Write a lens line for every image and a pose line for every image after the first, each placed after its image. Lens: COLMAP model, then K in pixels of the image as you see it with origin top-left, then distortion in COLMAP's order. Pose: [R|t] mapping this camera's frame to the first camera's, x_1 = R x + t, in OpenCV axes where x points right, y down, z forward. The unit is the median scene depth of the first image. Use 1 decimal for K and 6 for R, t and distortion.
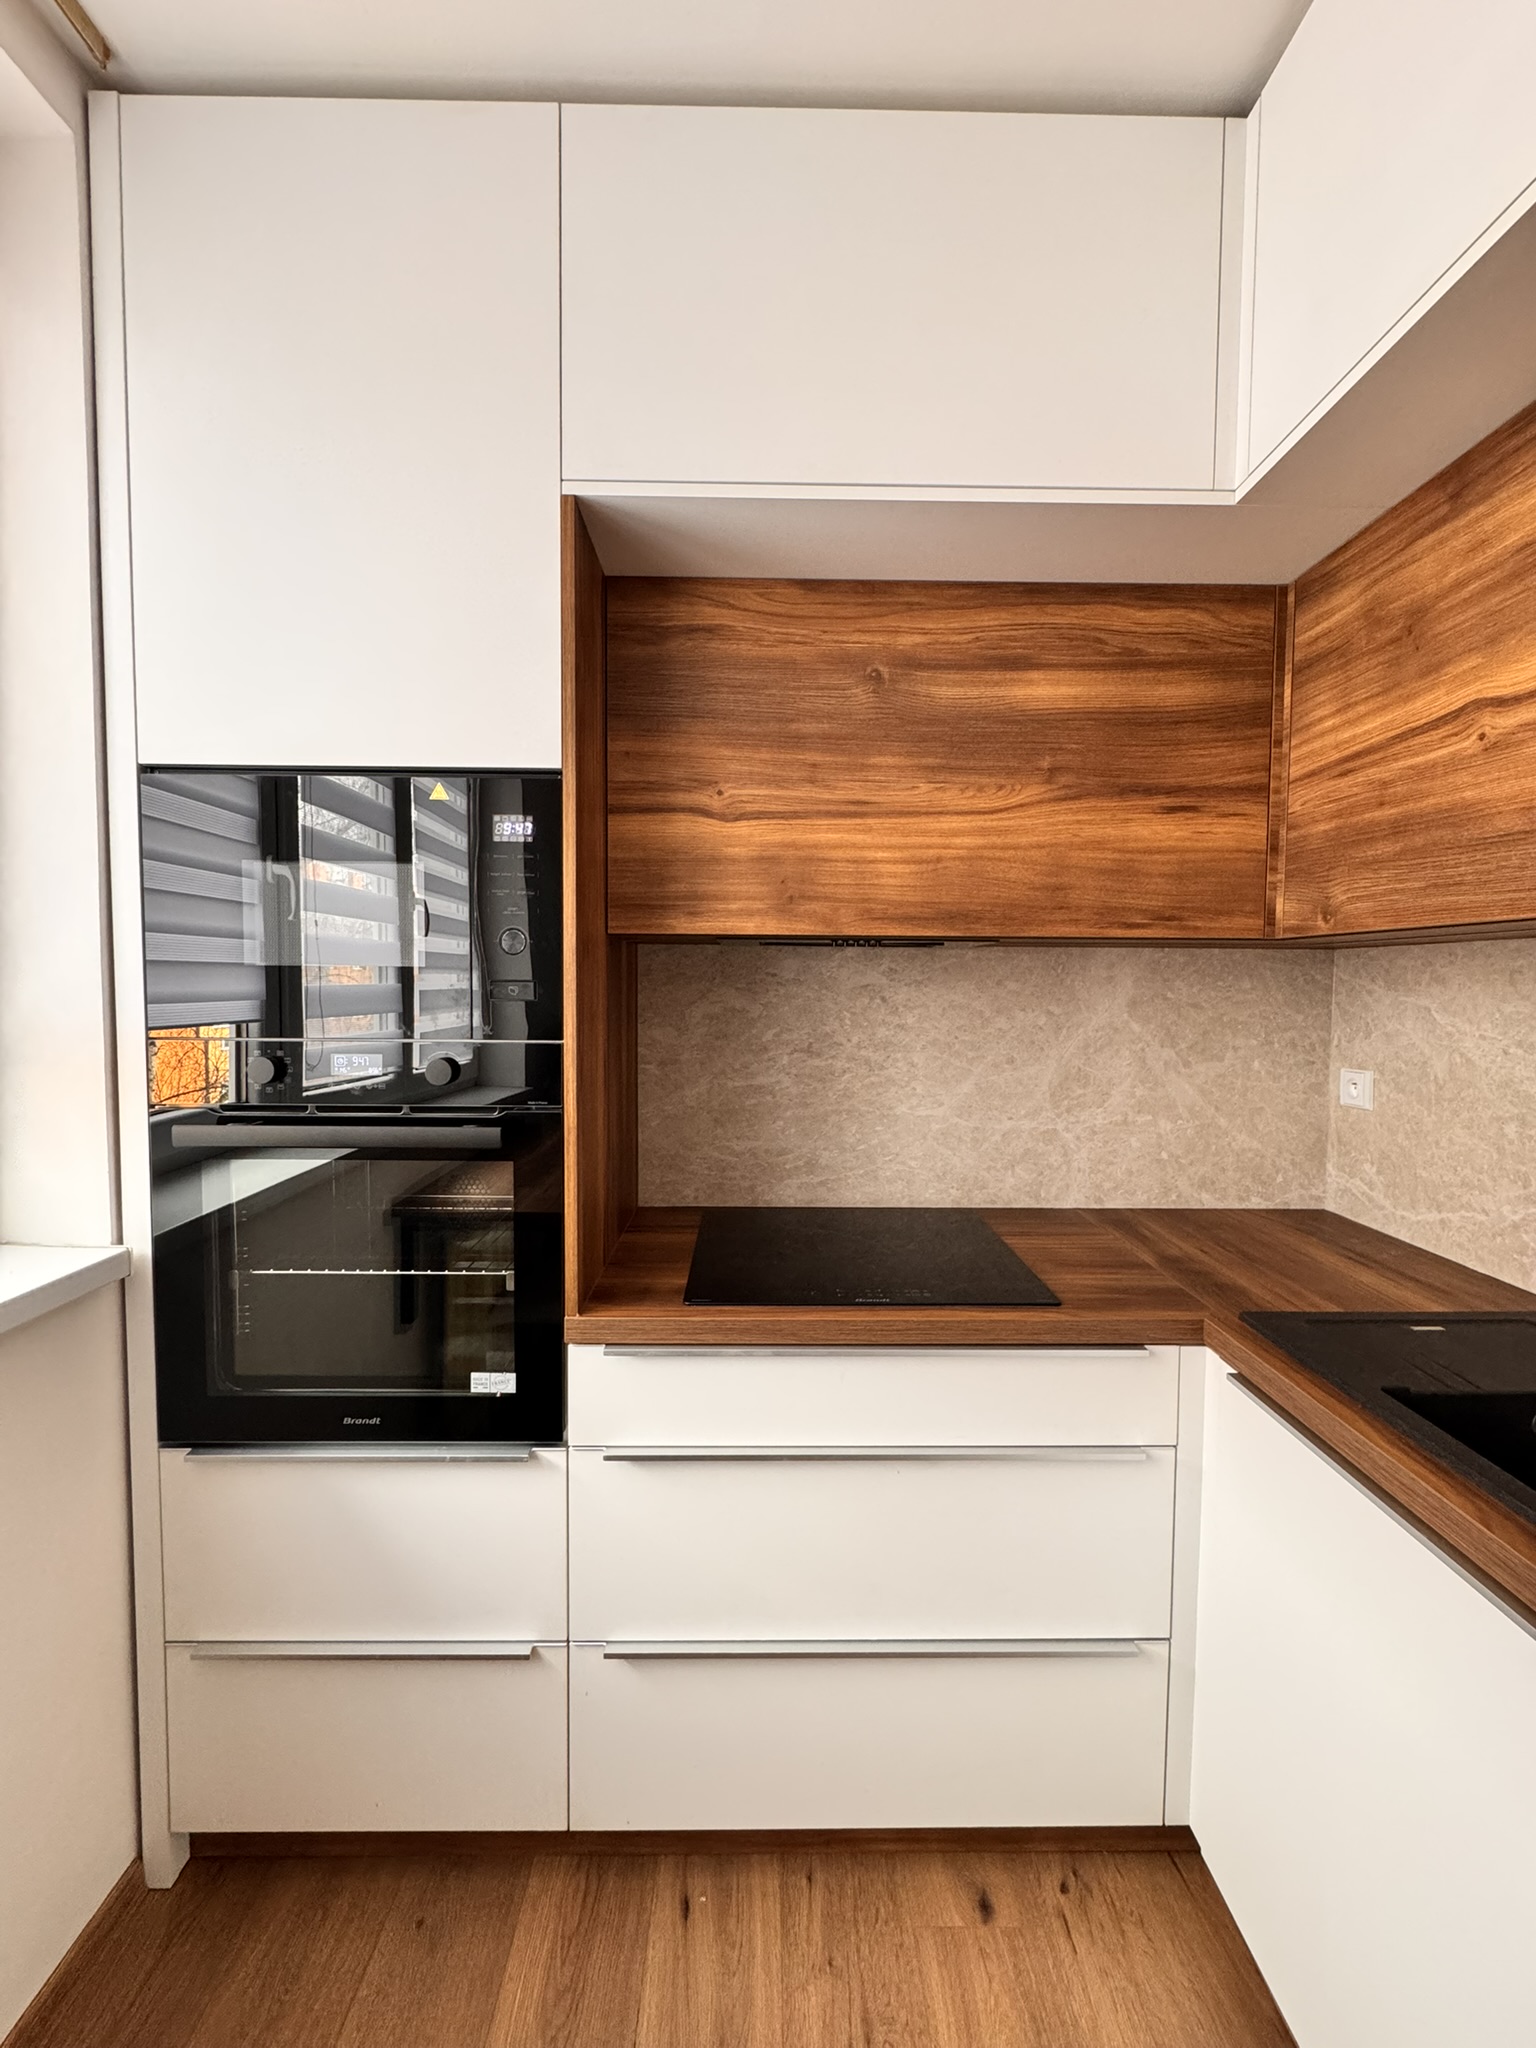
lens RADIAL K [[816.2, 0, 770.6], [0, 816.2, 1021.3], [0, 0, 1]] dist [-0.002027, -0.000081]
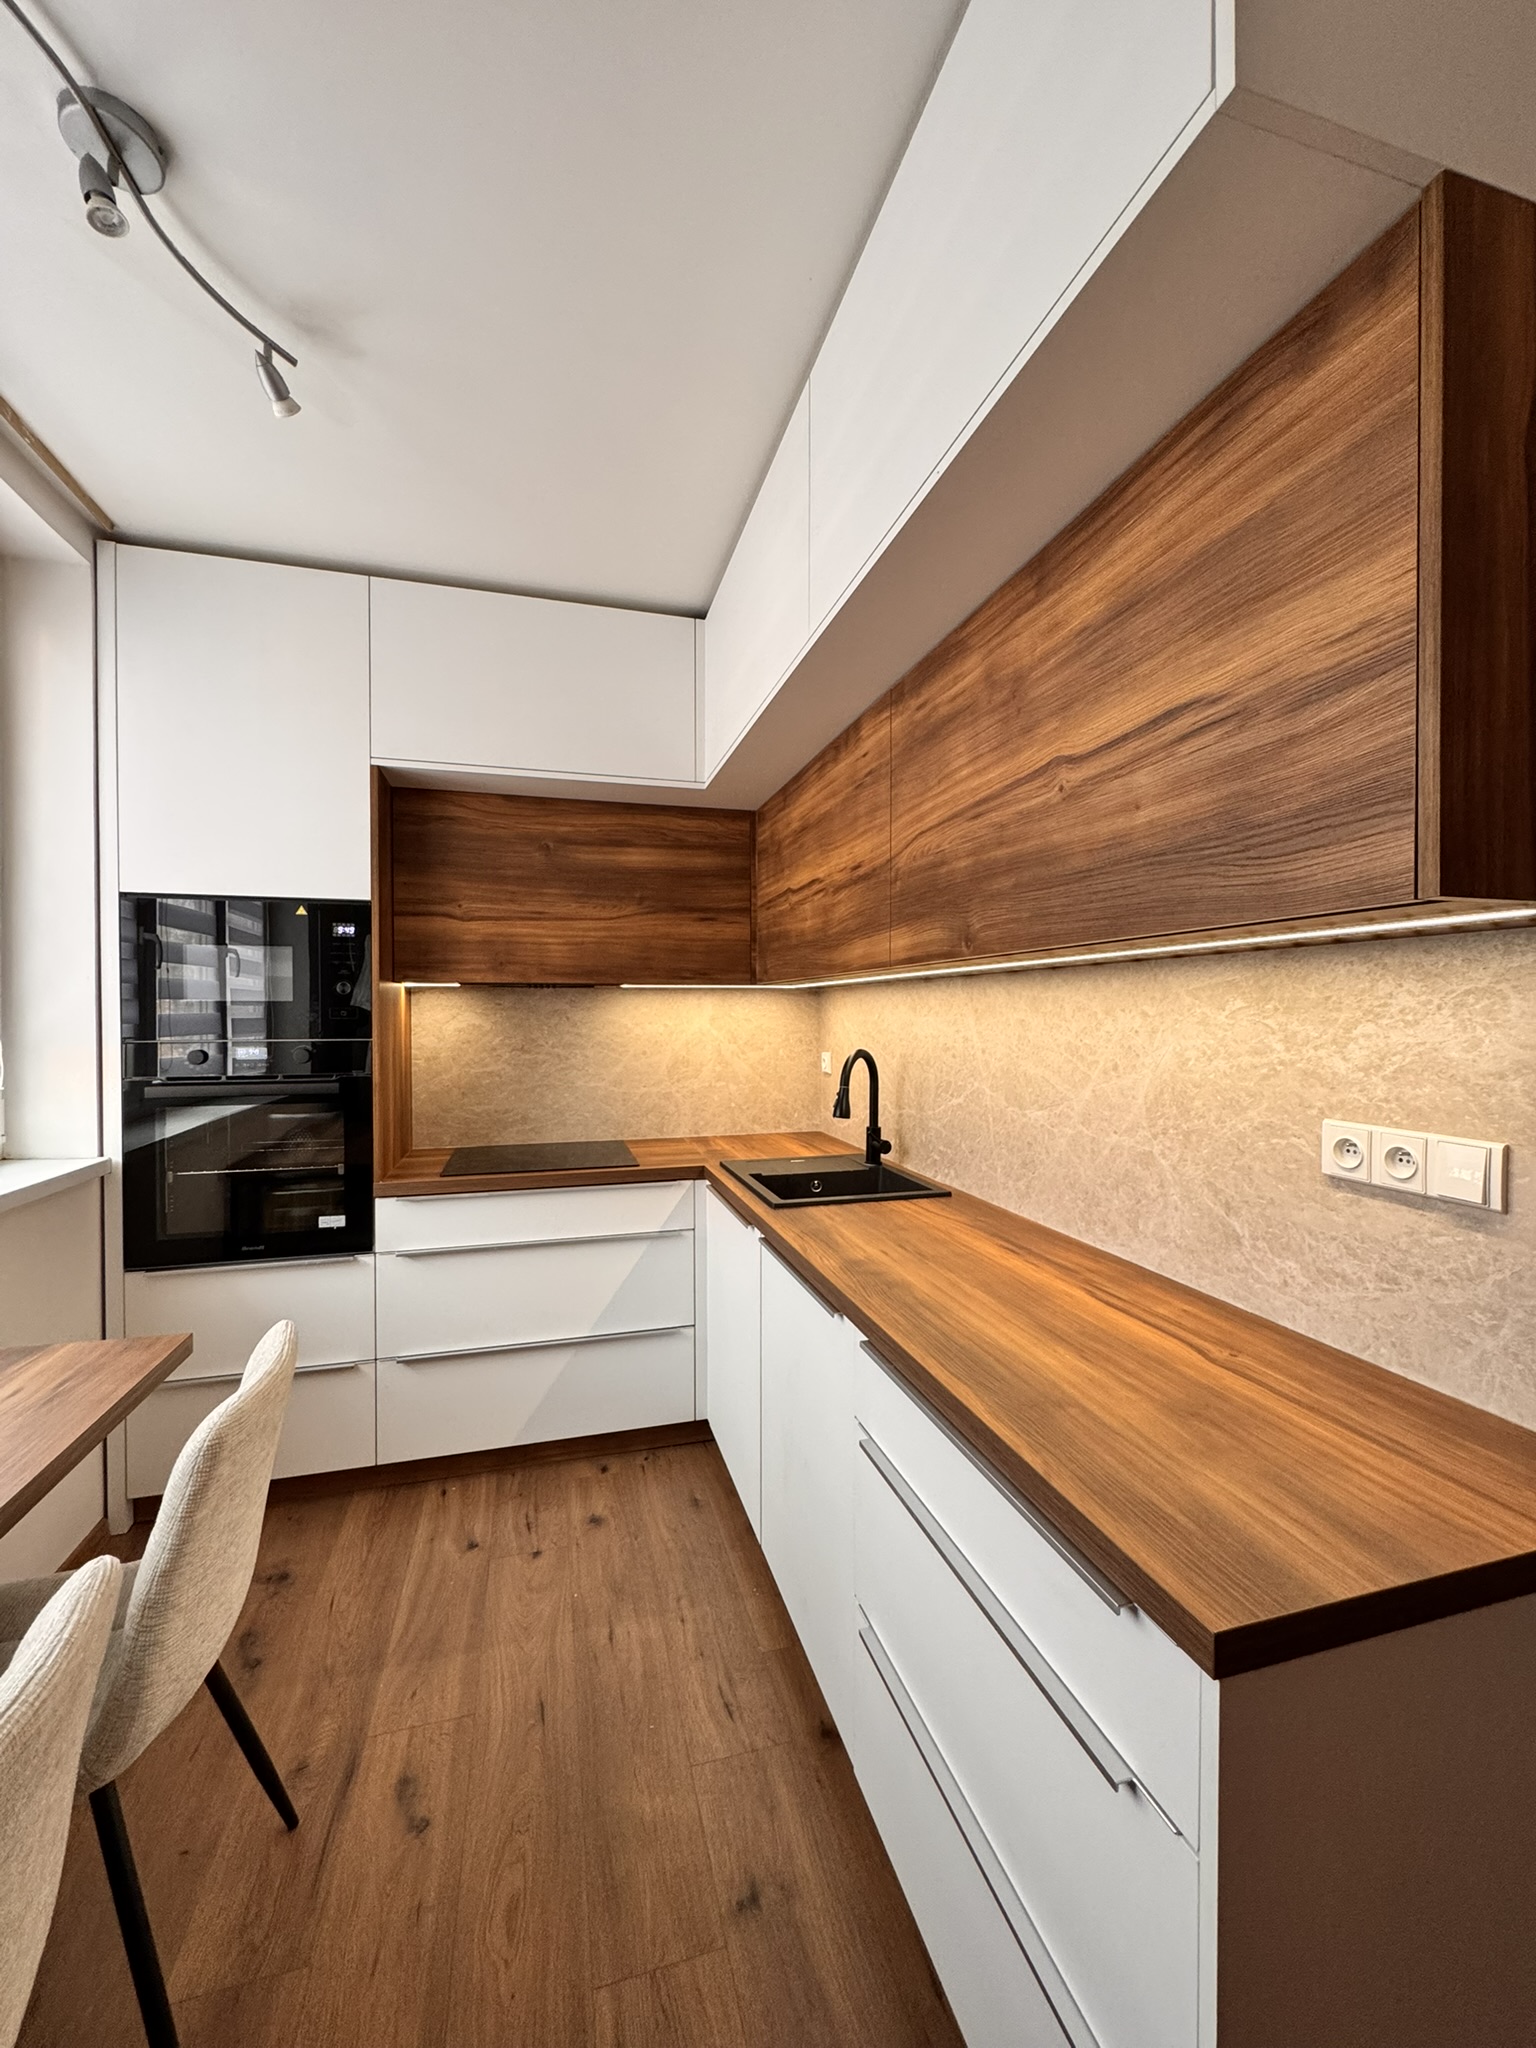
lens RADIAL K [[817.5, 0, 770.8], [0, 817.5, 1021.5], [0, 0, 1]] dist [-0.002447, 0.000036]
pose [[0.965443, -0.012480, 0.260315, 0.132164], [0.021925, 0.999201, -0.033411, 0.058045], [-0.259690, 0.037964, 0.964945, -0.951028]]
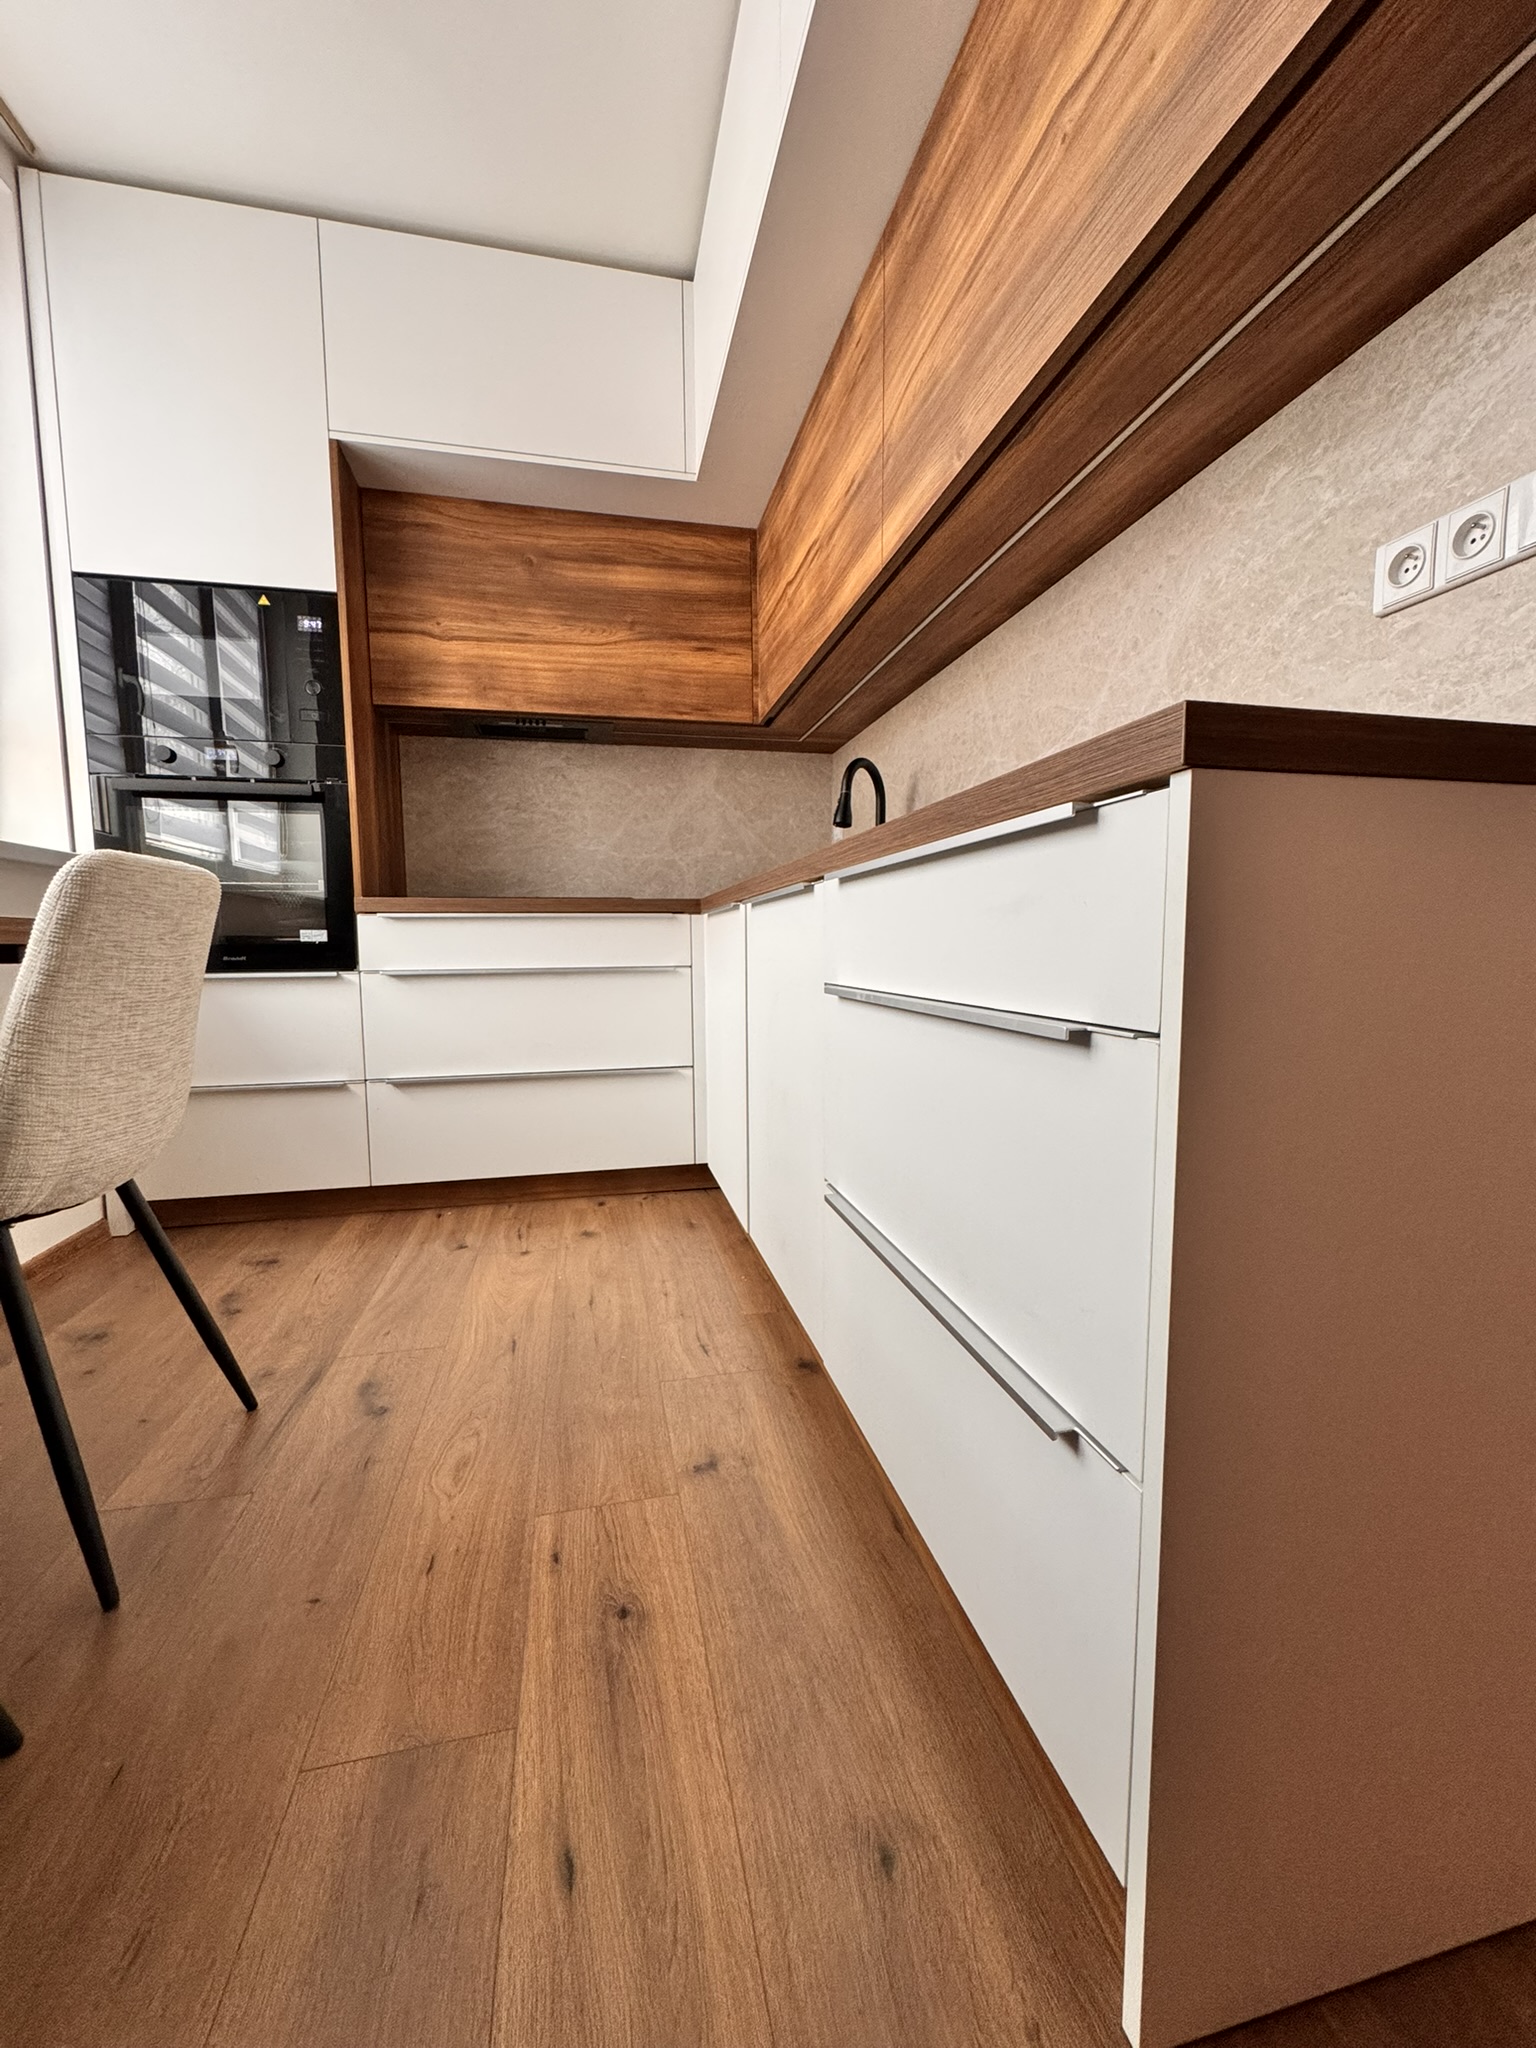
lens RADIAL K [[816.2, 0, 770.6], [0, 816.2, 1021.3], [0, 0, 1]] dist [-0.002027, -0.000081]
pose [[0.977524, -0.035577, 0.207800, 0.236388], [0.026194, 0.998517, 0.047732, 0.496853], [-0.209190, -0.041216, 0.977006, -0.868831]]
